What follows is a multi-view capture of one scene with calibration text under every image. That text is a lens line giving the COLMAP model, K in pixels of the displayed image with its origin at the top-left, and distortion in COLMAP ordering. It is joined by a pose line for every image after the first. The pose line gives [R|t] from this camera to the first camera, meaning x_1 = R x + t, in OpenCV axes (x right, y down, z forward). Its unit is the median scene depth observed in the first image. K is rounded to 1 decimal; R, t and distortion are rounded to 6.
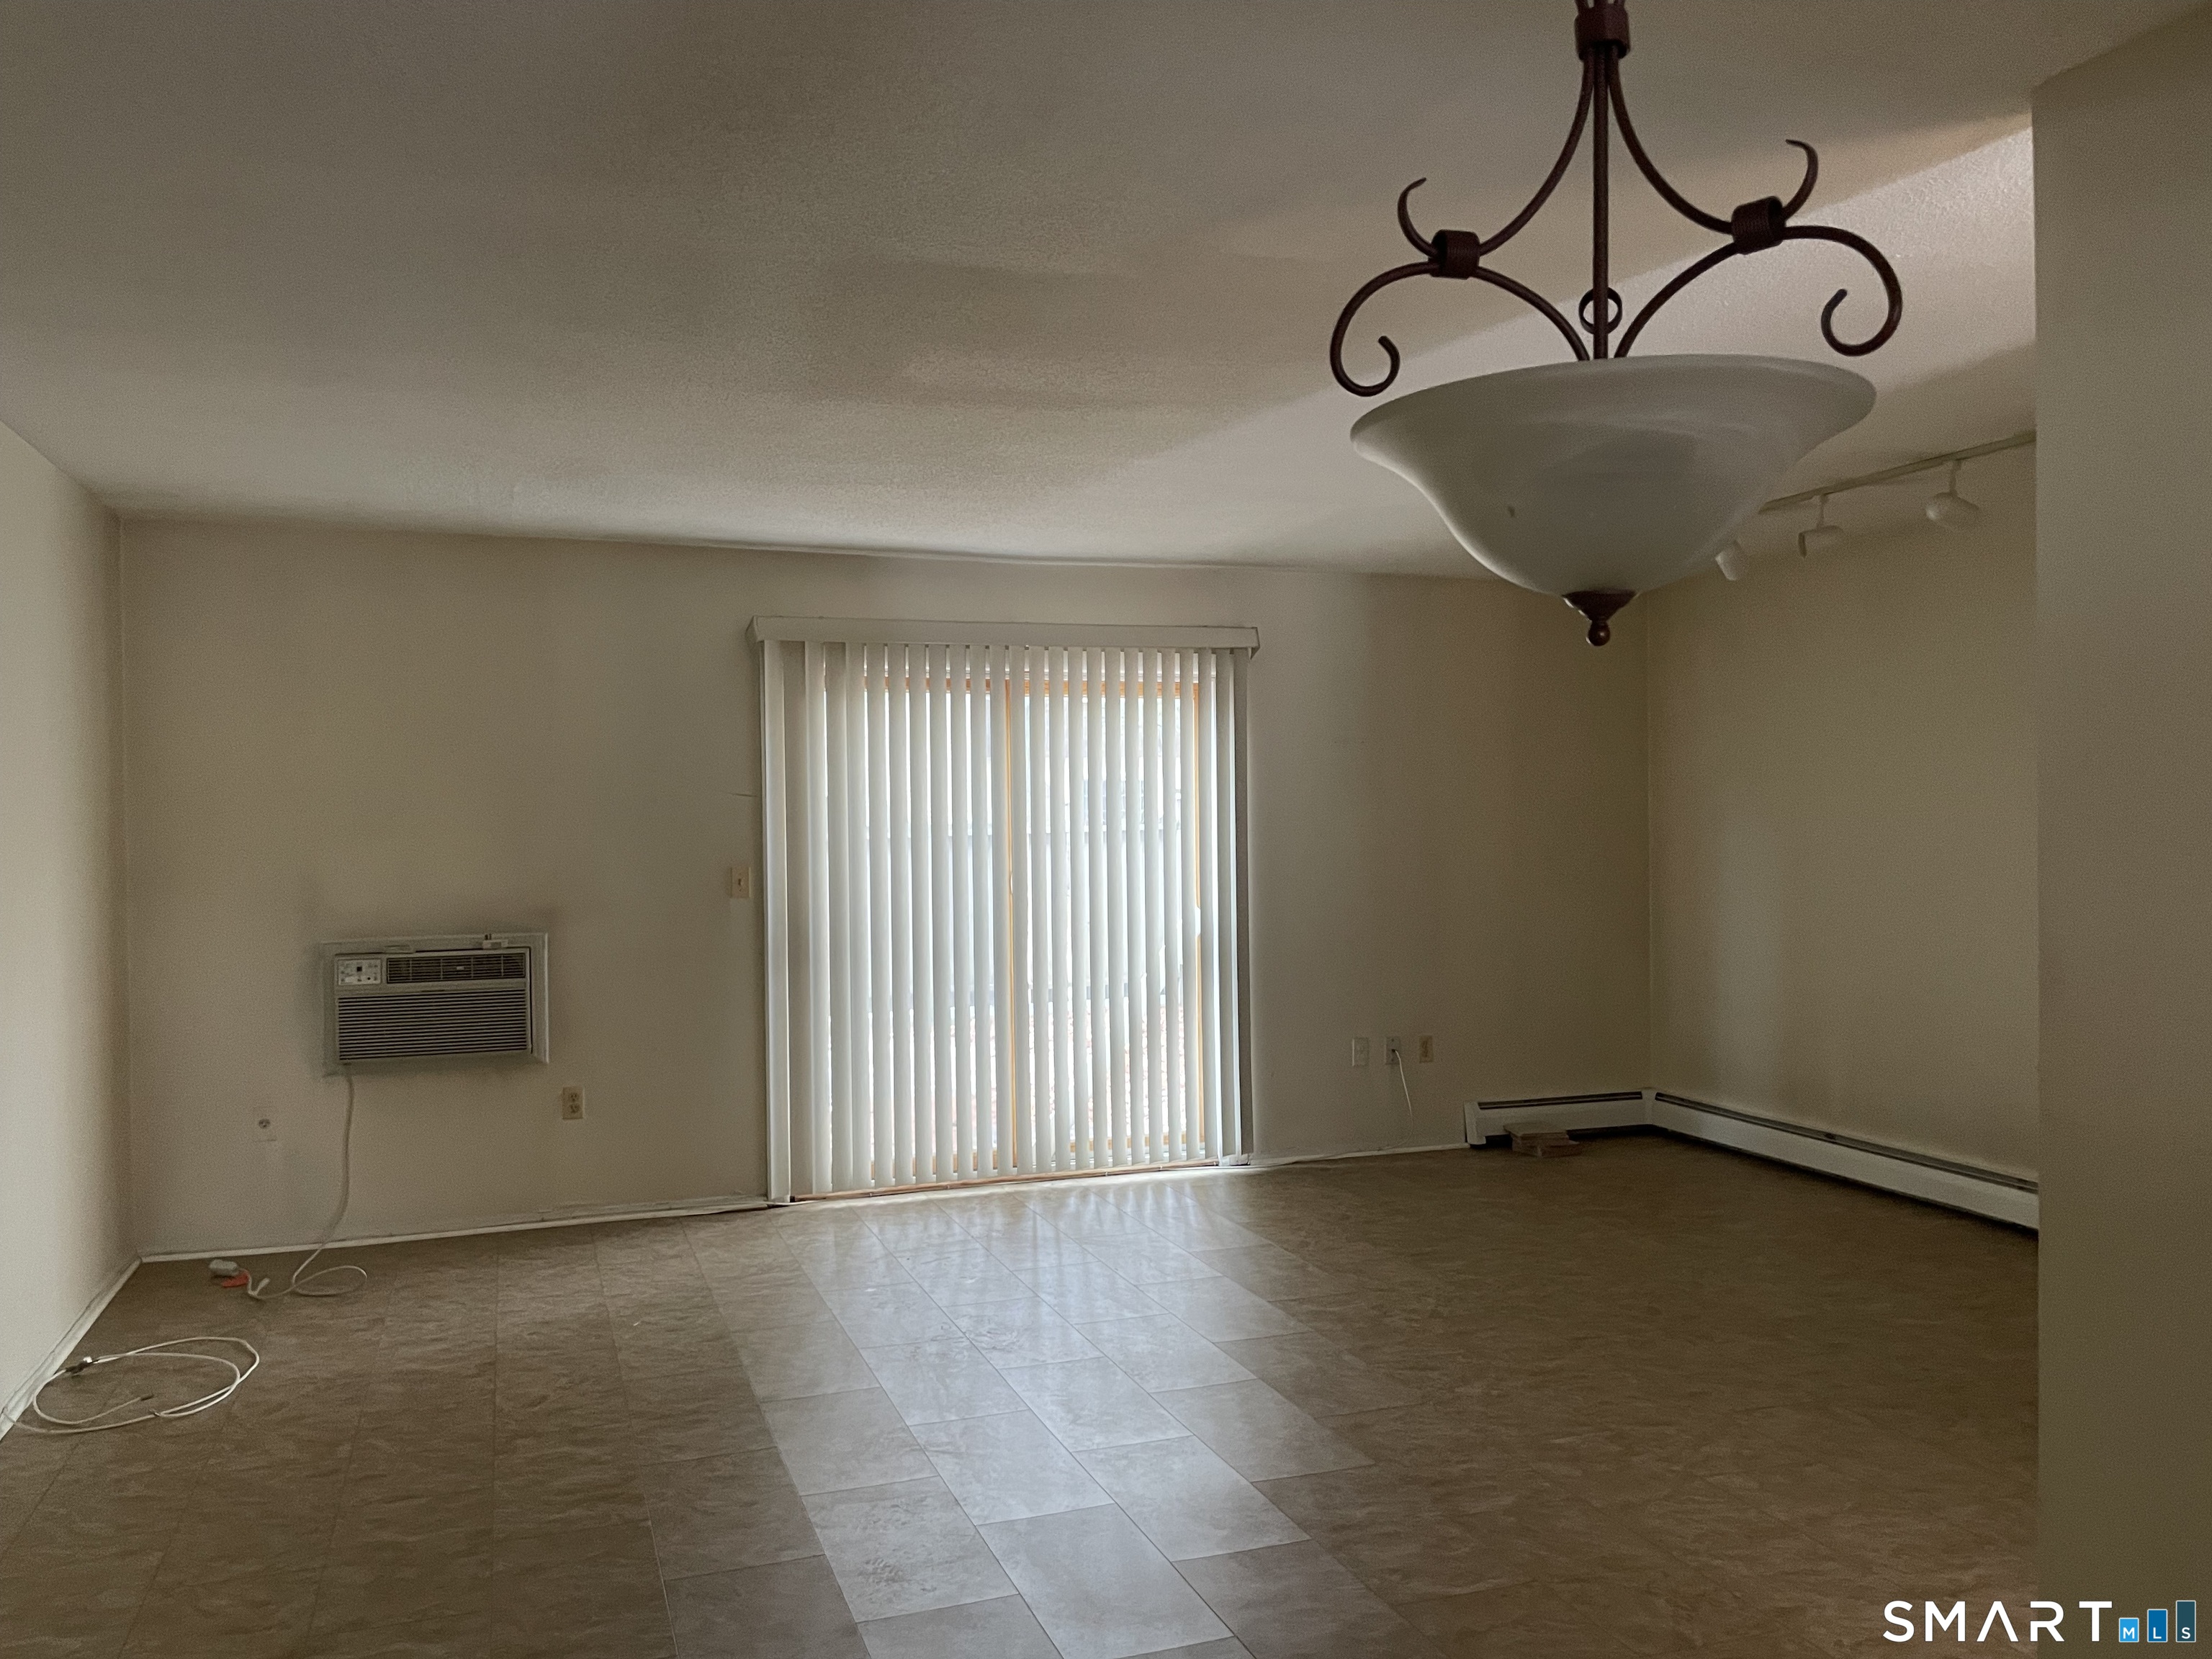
lens RADIAL K [[1693.4, 0, 1097.0], [0, 1693.4, 841.6], [0, 0, 1]] dist [0.078206, -0.111523]
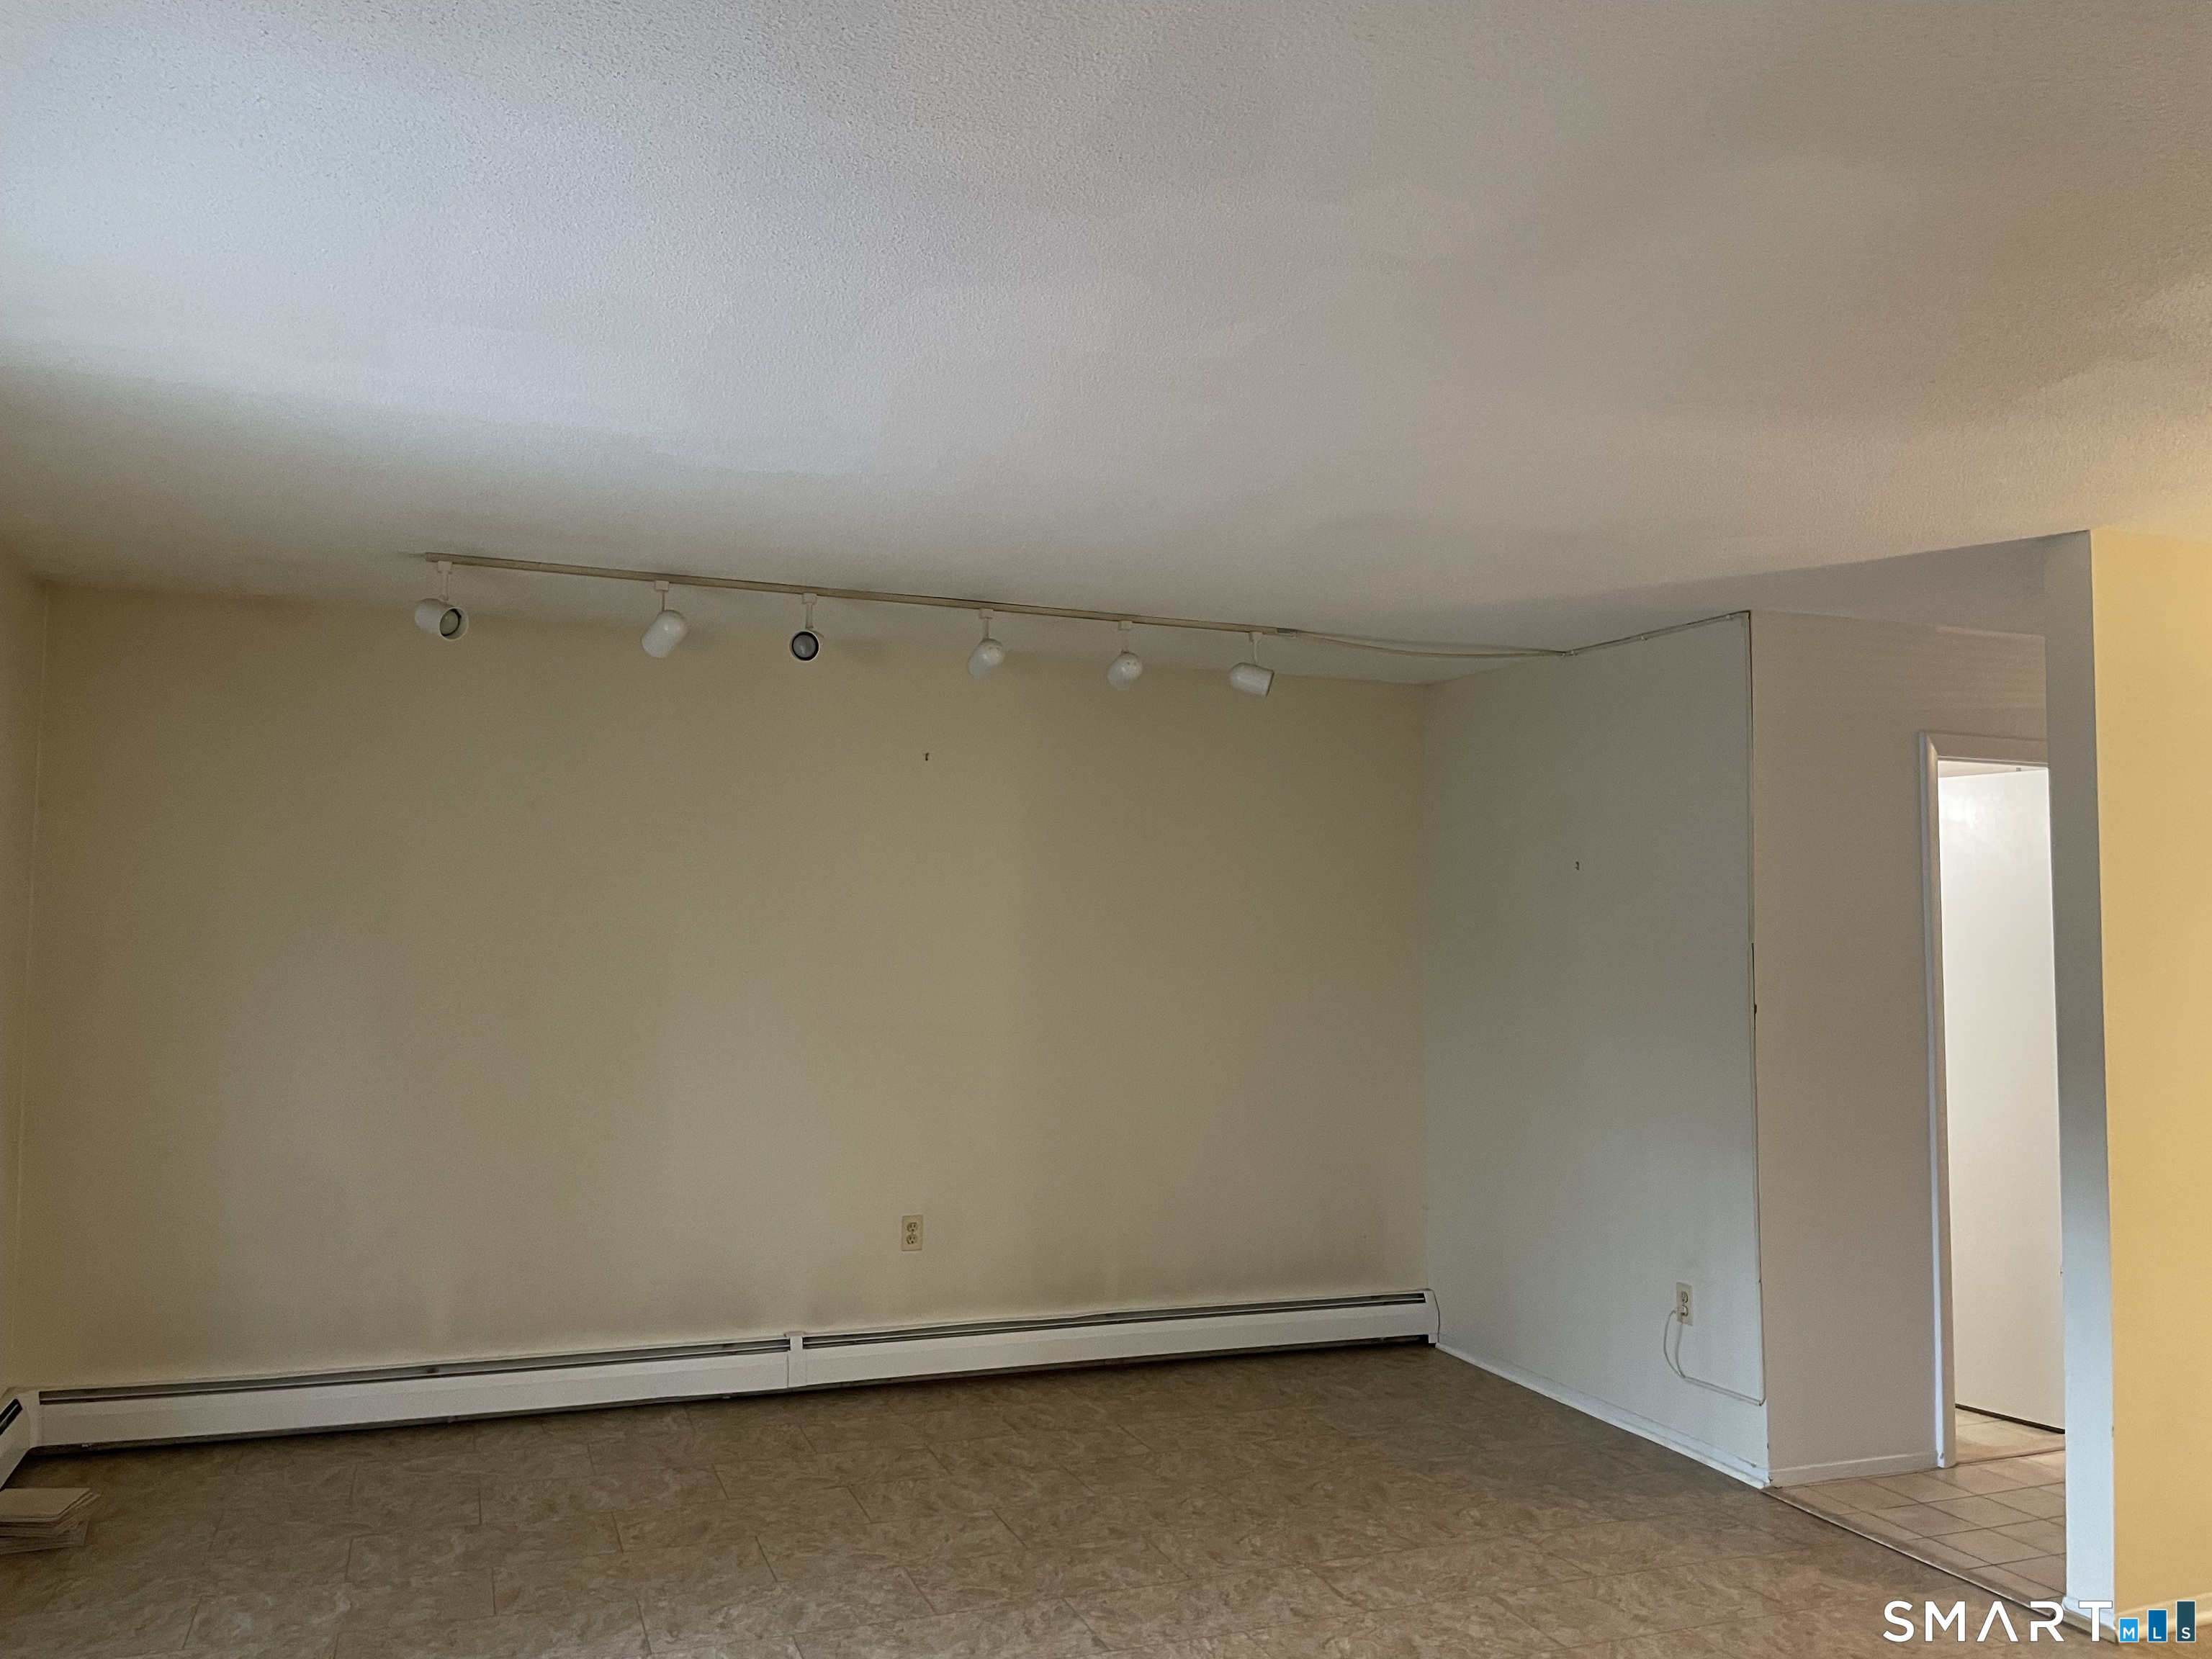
lens RADIAL K [[1684.7, 0, 1099.0], [0, 1684.7, 826.3], [0, 0, 1]] dist [0.088592, -0.125629]
pose [[-0.032184, 0.072227, 0.996869, -0.381870], [-0.001571, 0.997381, -0.072315, -0.017171], [-0.999481, -0.003893, -0.031987, 0.758707]]
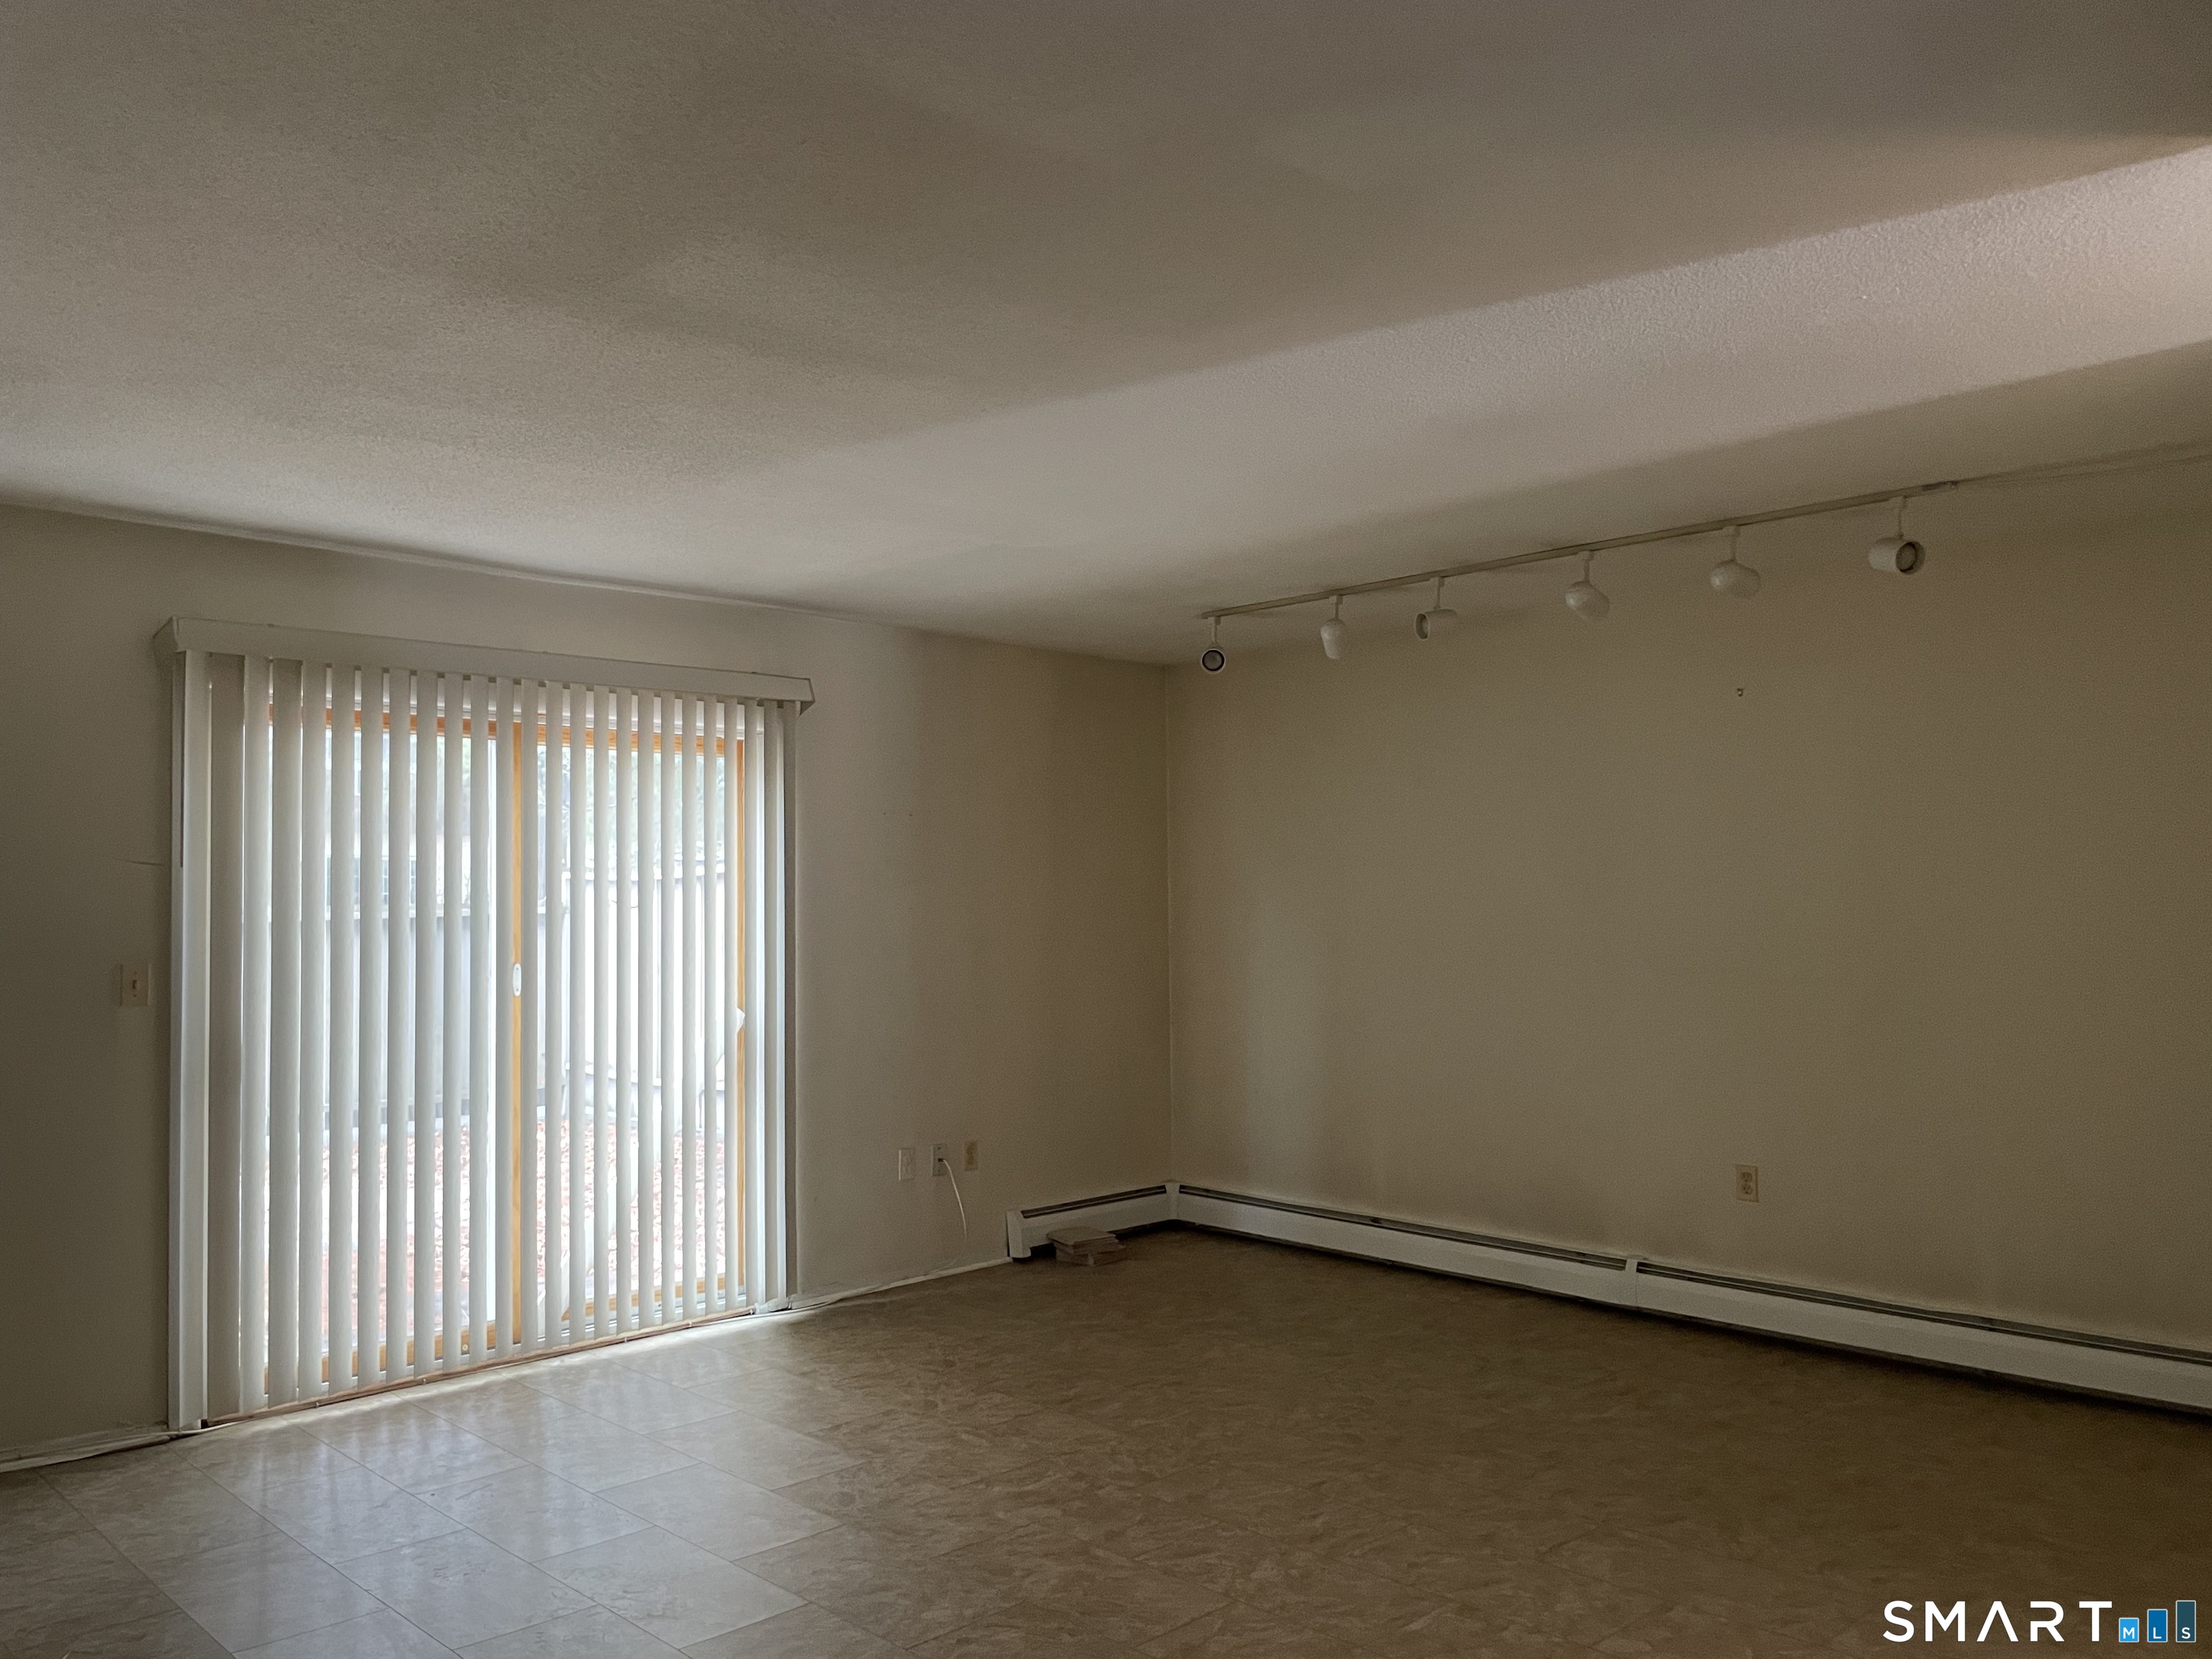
lens RADIAL K [[1686.5, 0, 1101.3], [0, 1686.5, 850.3], [0, 0, 1]] dist [0.090952, -0.129164]
pose [[0.904280, 0.017916, 0.426564, -0.149988], [0.001629, 0.998967, -0.045411, 0.000846], [-0.426937, 0.041759, 0.903317, 0.172218]]
